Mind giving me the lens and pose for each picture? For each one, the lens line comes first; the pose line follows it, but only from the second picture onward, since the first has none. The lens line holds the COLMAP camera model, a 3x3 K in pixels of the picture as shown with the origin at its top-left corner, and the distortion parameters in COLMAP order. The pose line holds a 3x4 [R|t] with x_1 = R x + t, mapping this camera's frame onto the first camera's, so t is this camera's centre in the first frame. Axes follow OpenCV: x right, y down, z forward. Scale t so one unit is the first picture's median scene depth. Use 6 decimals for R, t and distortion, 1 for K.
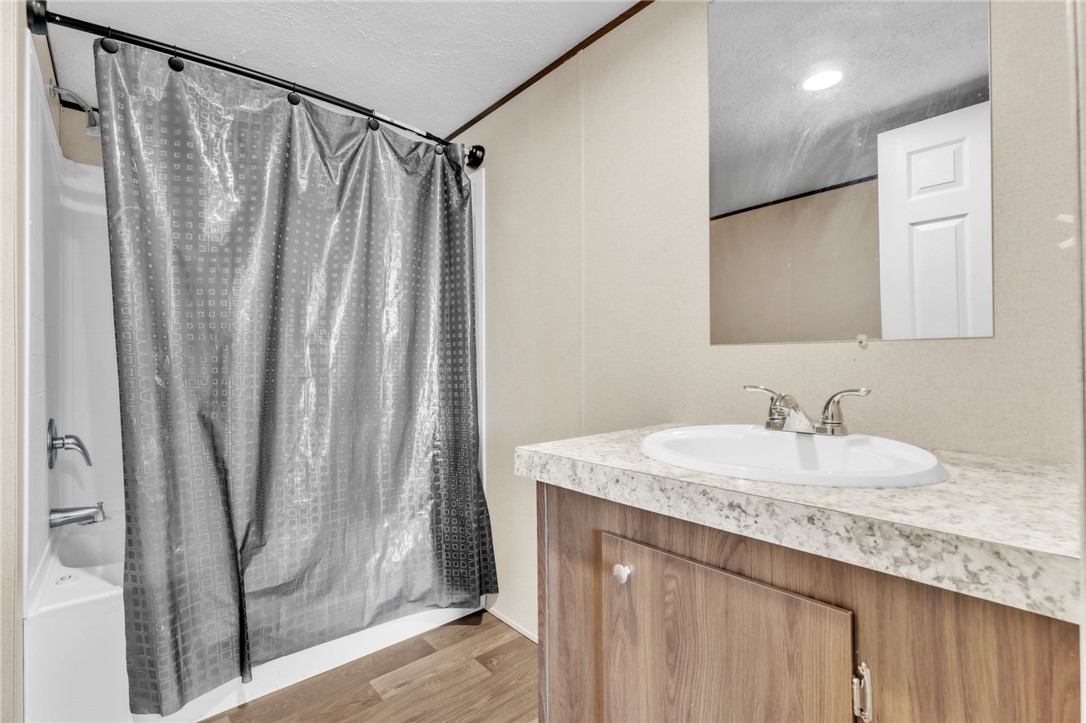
lens RADIAL K [[510.6, 0, 541.5], [0, 510.6, 358.0], [0, 0, 1]] dist [-0.001248, -0.000066]
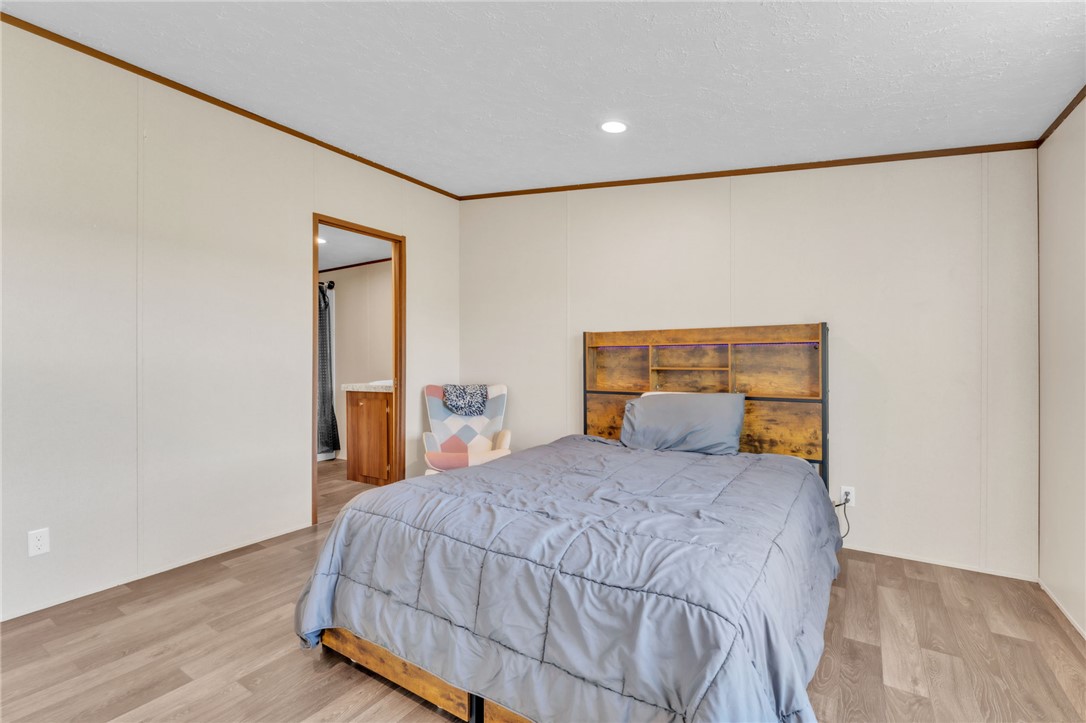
lens RADIAL K [[465.8, 0, 542.4], [0, 465.8, 357.7], [0, 0, 1]] dist [-0.000076, -0.000312]
pose [[0.955310, -0.002132, 0.295599, 0.224715], [0.000986, 0.999991, 0.004026, -0.037439], [-0.295605, -0.003555, 0.955304, -1.796550]]
